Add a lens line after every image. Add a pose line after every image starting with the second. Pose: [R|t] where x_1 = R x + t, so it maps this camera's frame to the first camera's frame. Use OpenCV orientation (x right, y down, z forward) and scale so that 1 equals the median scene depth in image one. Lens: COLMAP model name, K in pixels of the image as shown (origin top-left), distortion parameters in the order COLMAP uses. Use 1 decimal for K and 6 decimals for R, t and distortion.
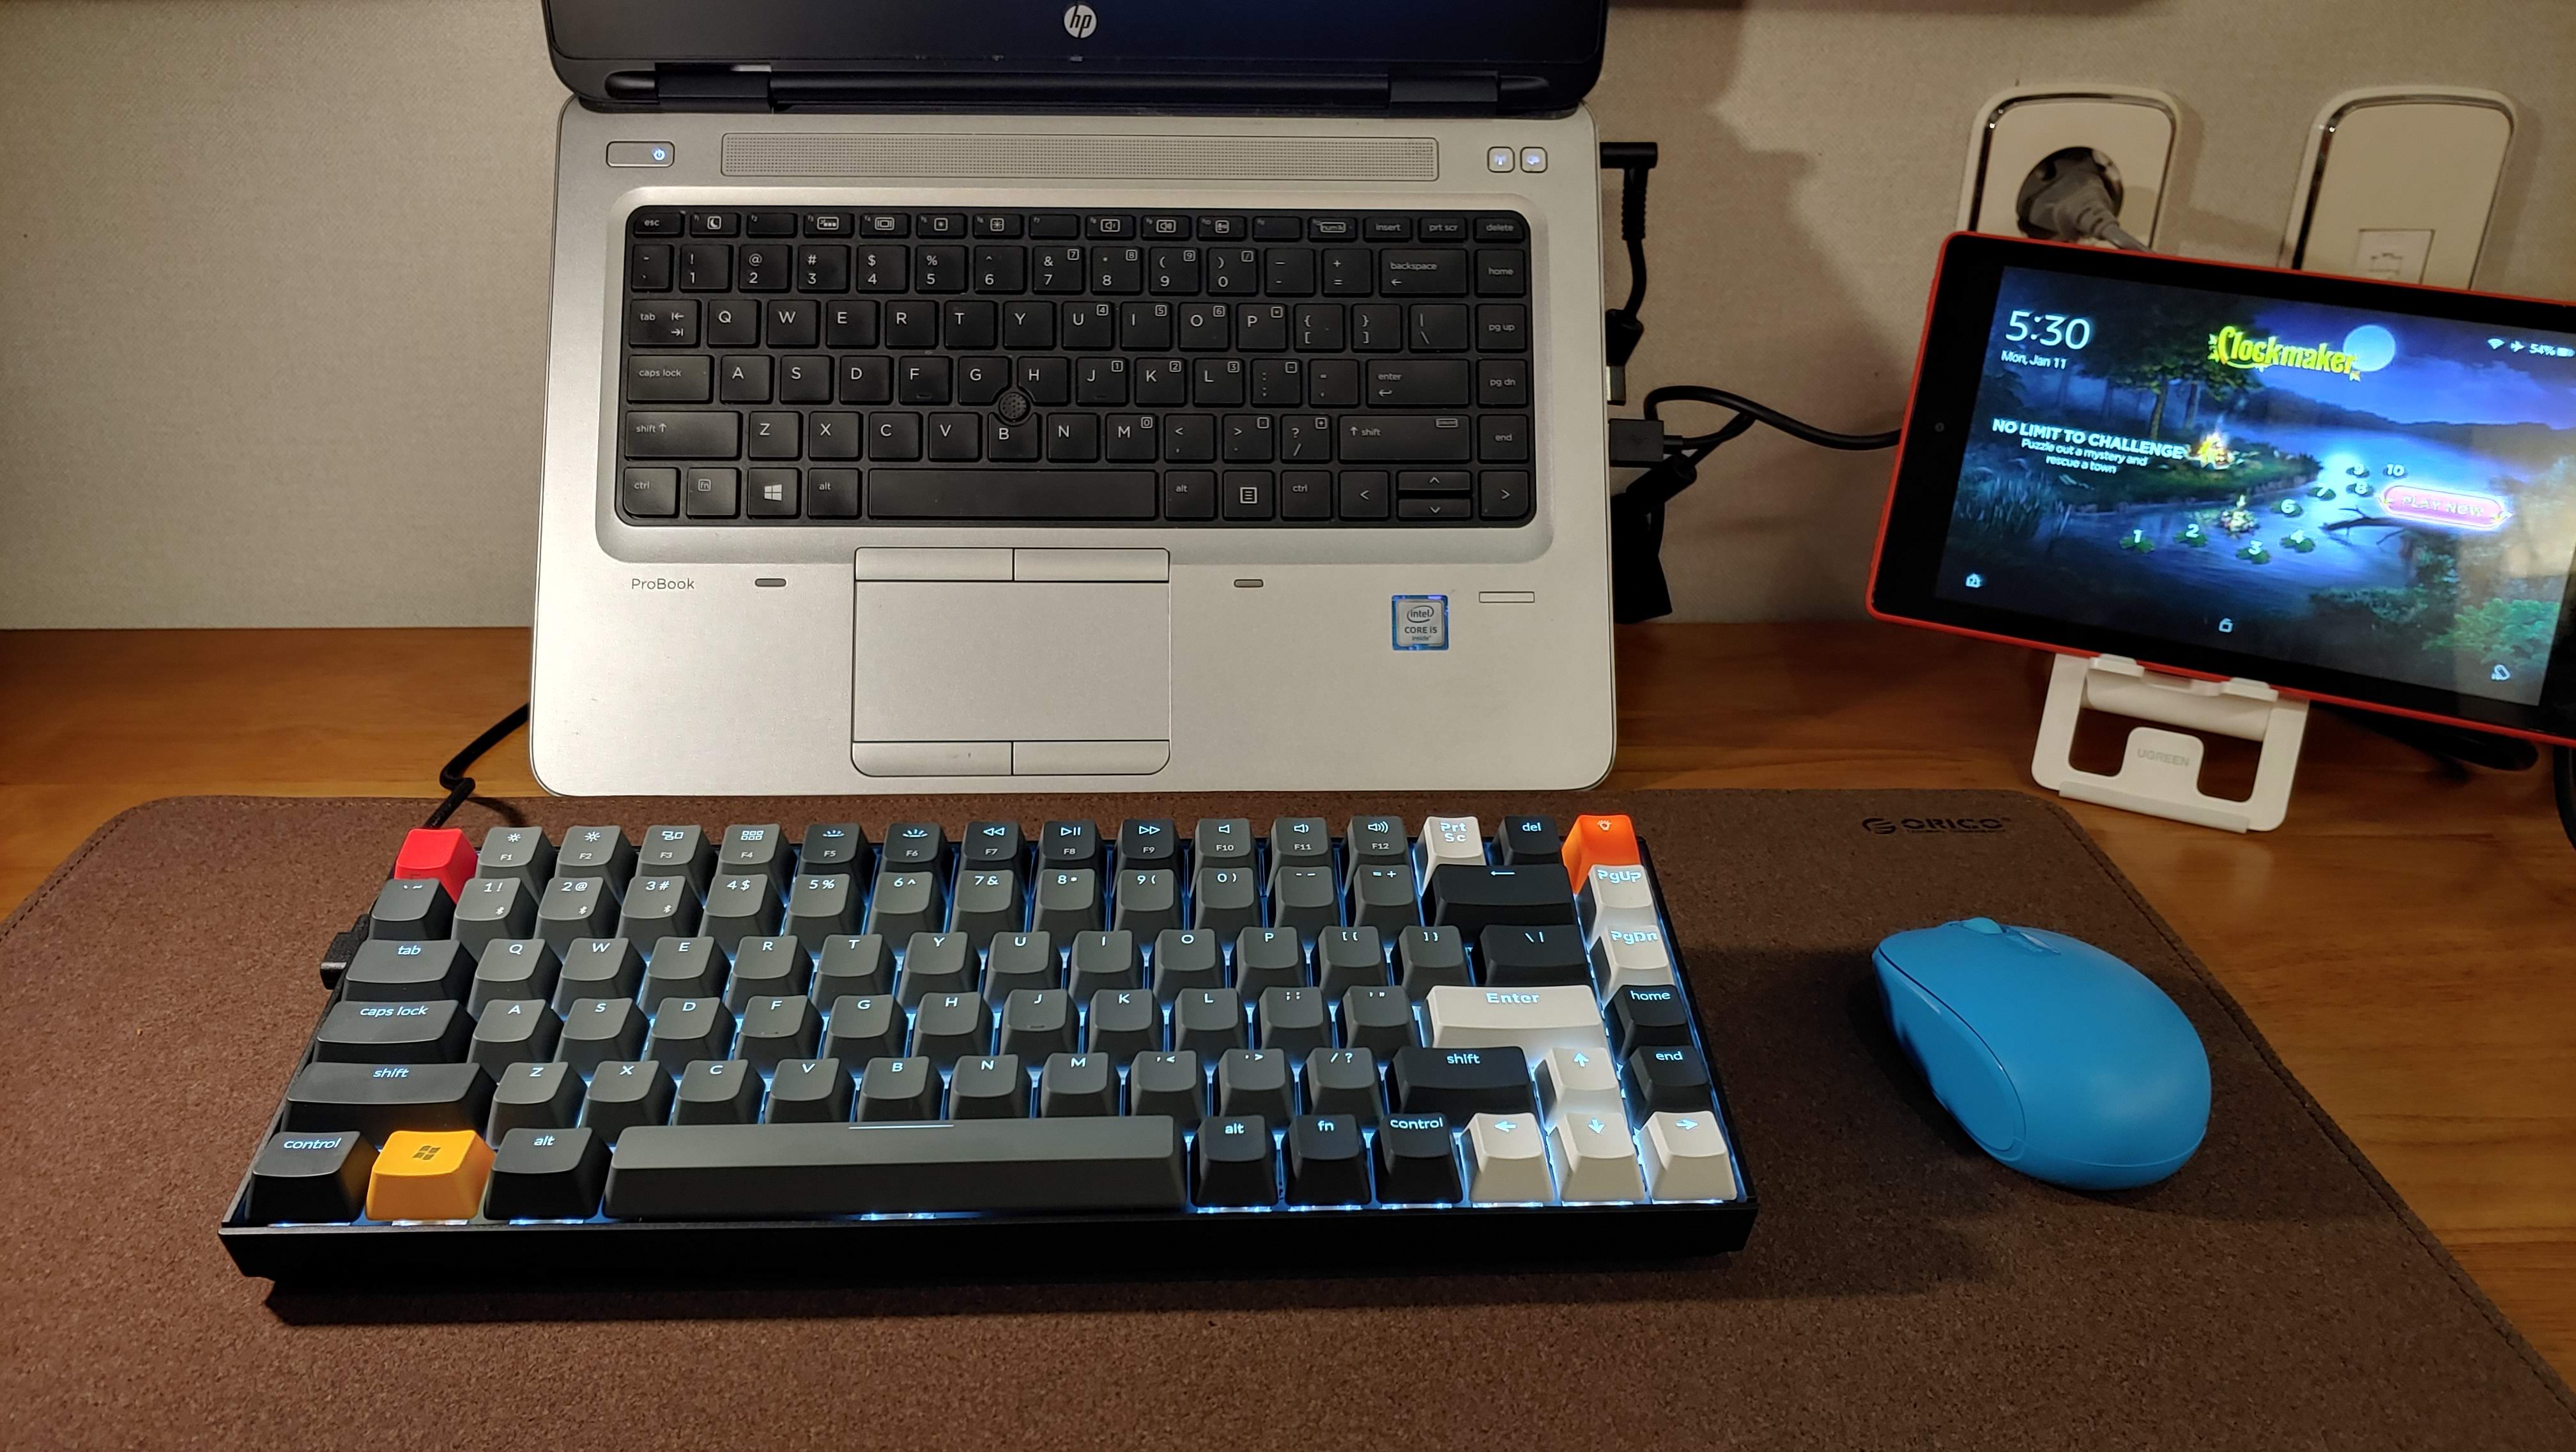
lens RADIAL K [[1903.2, 0, 1288.0], [0, 1903.2, 726.0], [0, 0, 1]] dist [-0.038913, 0.002461]
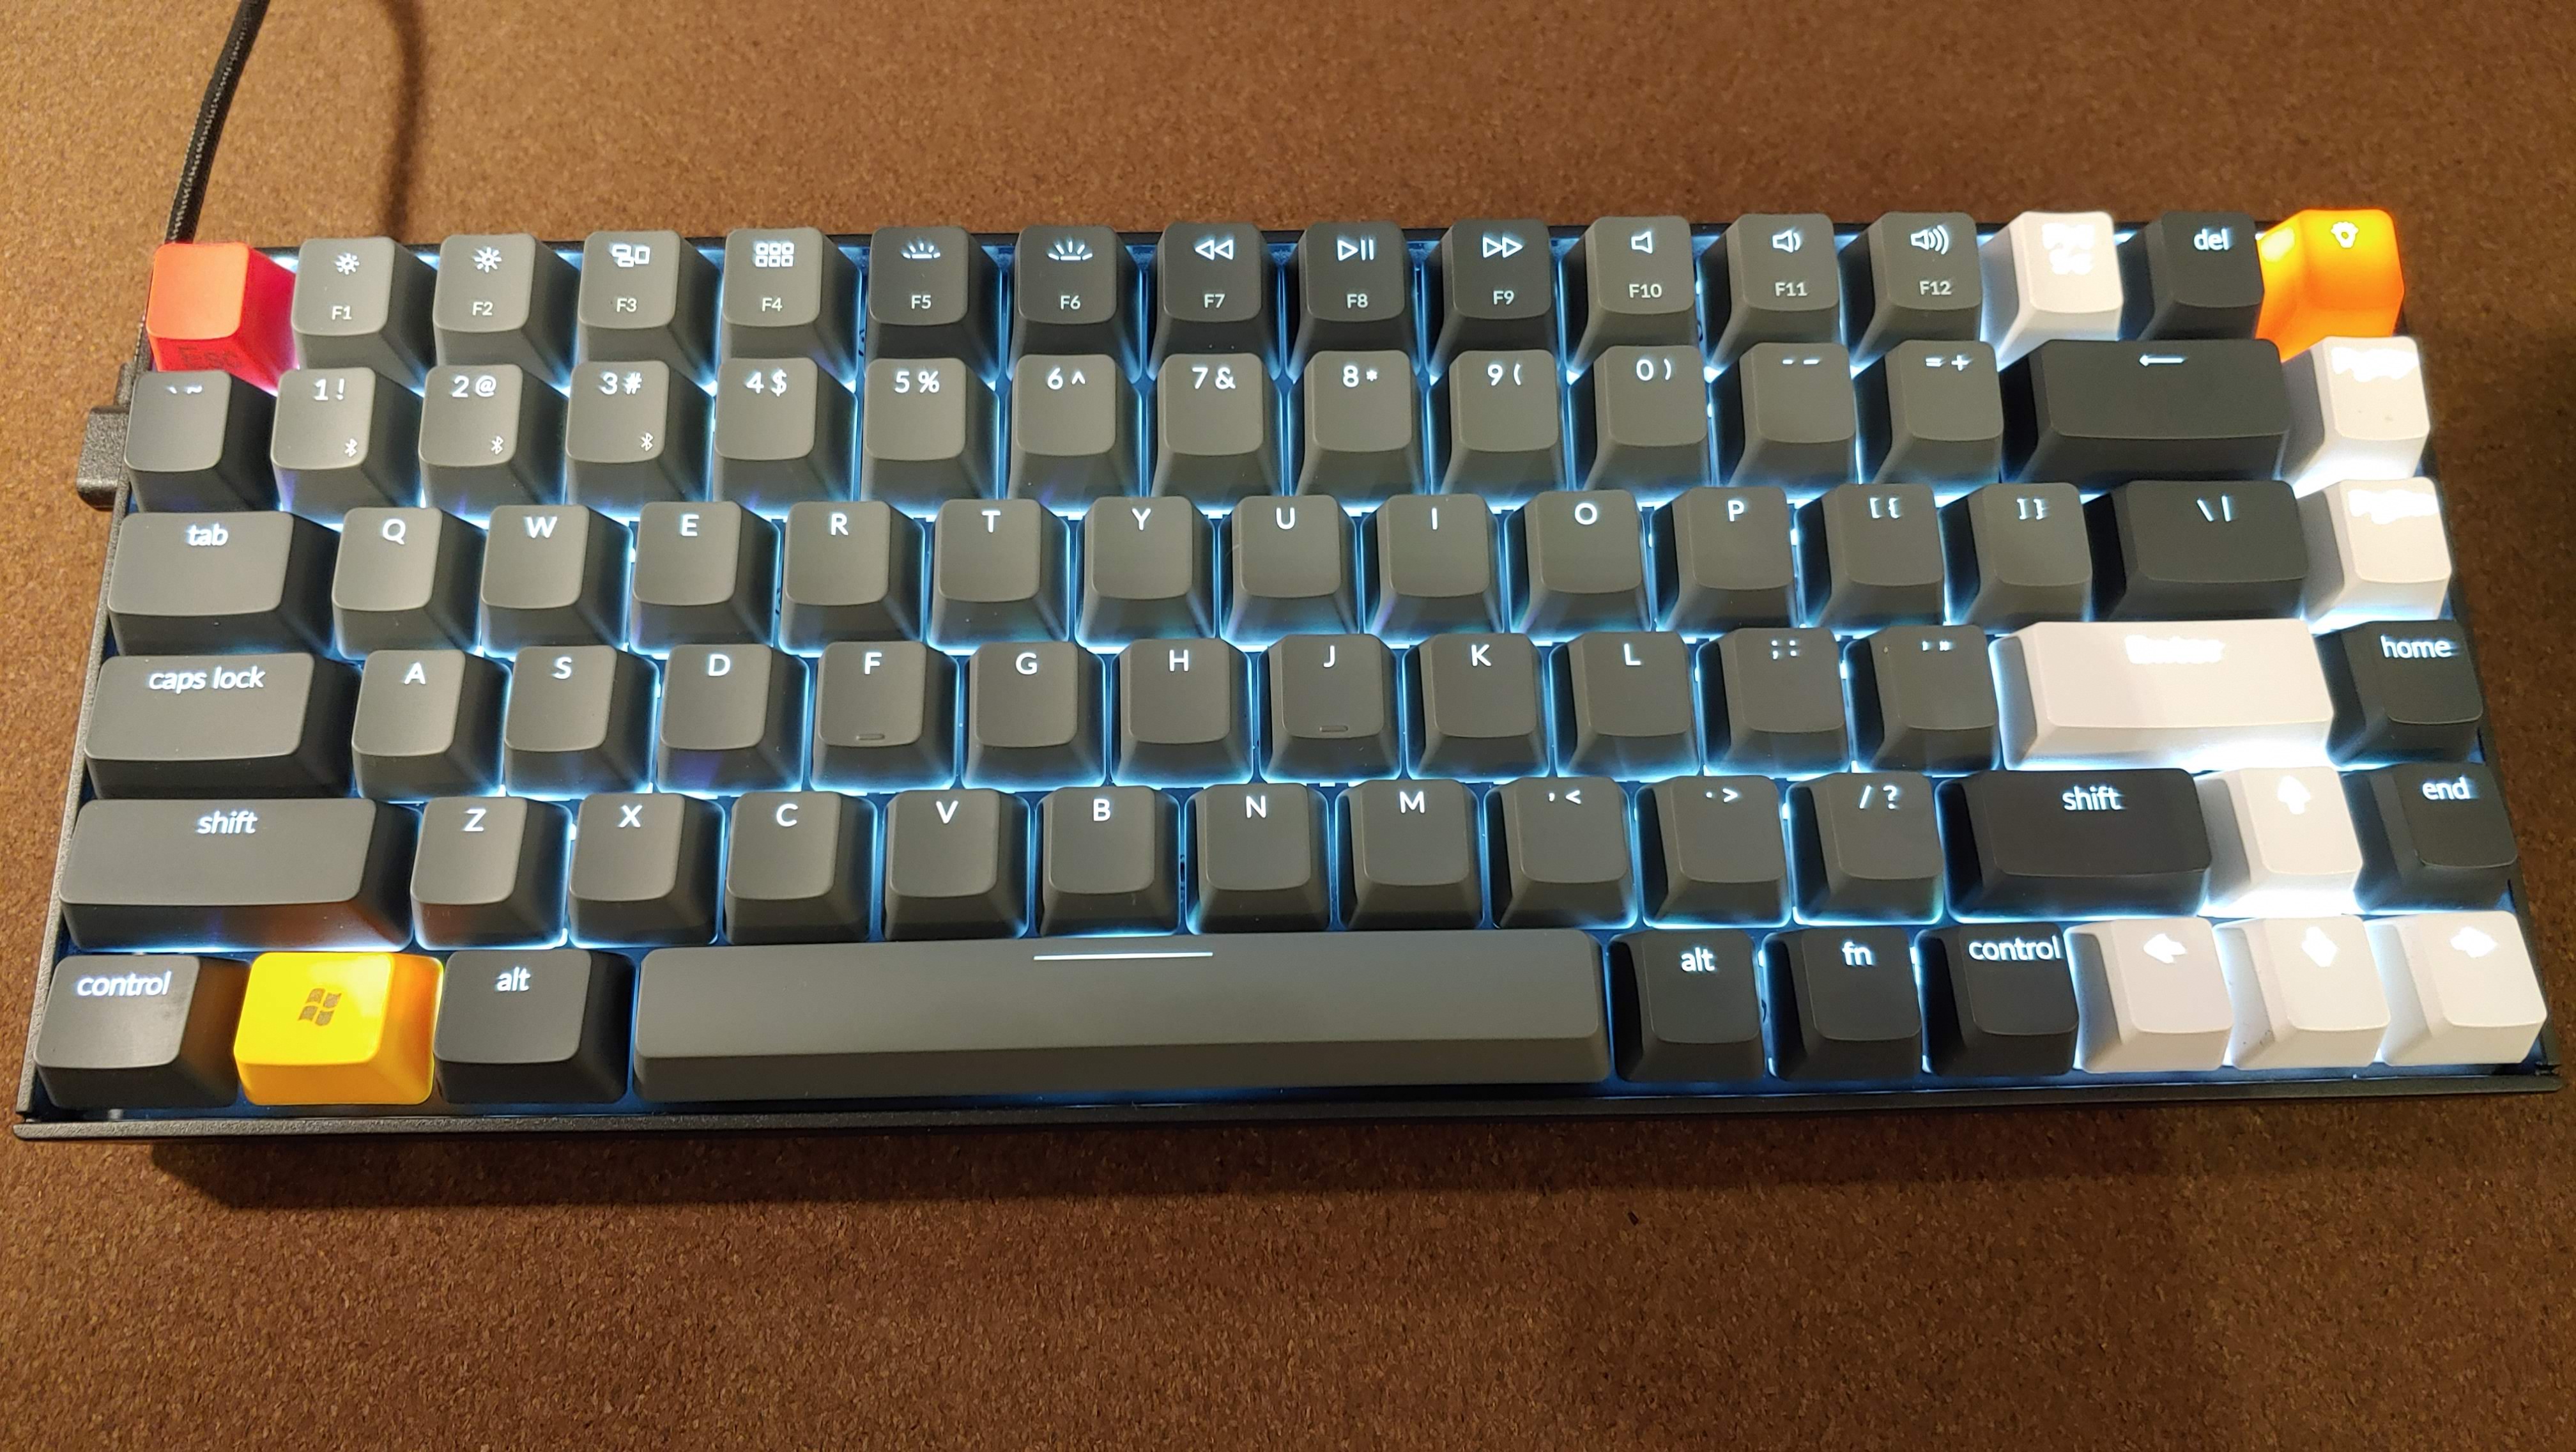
lens RADIAL K [[2021.8, 0, 1288.0], [0, 2021.8, 726.0], [0, 0, 1]] dist [-0.024906, -0.003103]
pose [[0.999212, 0.021241, -0.033532, -0.132126], [0.002408, 0.810779, 0.585348, -0.202209], [0.039621, -0.584967, 0.810089, 0.536593]]
